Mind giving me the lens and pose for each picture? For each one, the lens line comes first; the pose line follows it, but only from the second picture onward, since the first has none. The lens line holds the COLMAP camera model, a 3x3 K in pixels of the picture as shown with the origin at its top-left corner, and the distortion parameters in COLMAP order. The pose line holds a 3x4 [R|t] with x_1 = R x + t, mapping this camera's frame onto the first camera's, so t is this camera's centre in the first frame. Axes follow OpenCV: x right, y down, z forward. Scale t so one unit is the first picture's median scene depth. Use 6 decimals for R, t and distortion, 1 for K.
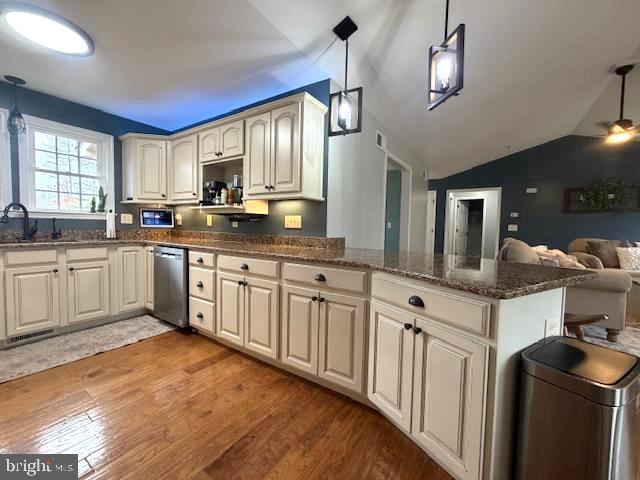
lens RADIAL K [[263.4, 0, 320.0], [0, 263.4, 240.0], [0, 0, 1]] dist [-0.001443, -0.000323]
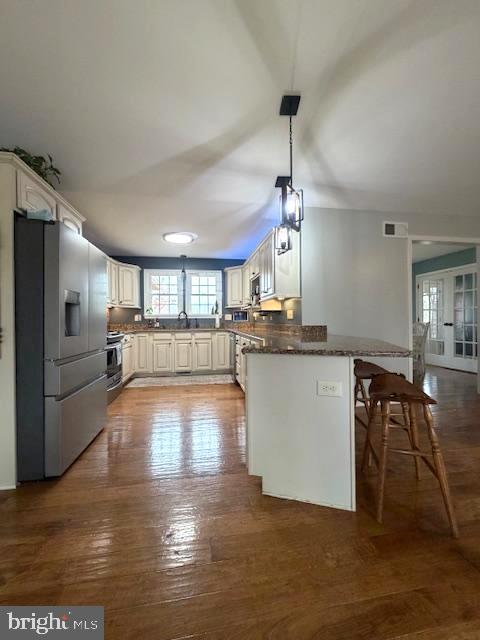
lens RADIAL K [[249.8, 0, 240.0], [0, 249.8, 320.0], [0, 0, 1]] dist [0.027480, -0.000018]
pose [[0.682405, -0.027212, -0.730468, 0.663280], [-0.017256, 0.998429, -0.053316, 0.031643], [0.730771, 0.048988, 0.680863, -0.064686]]
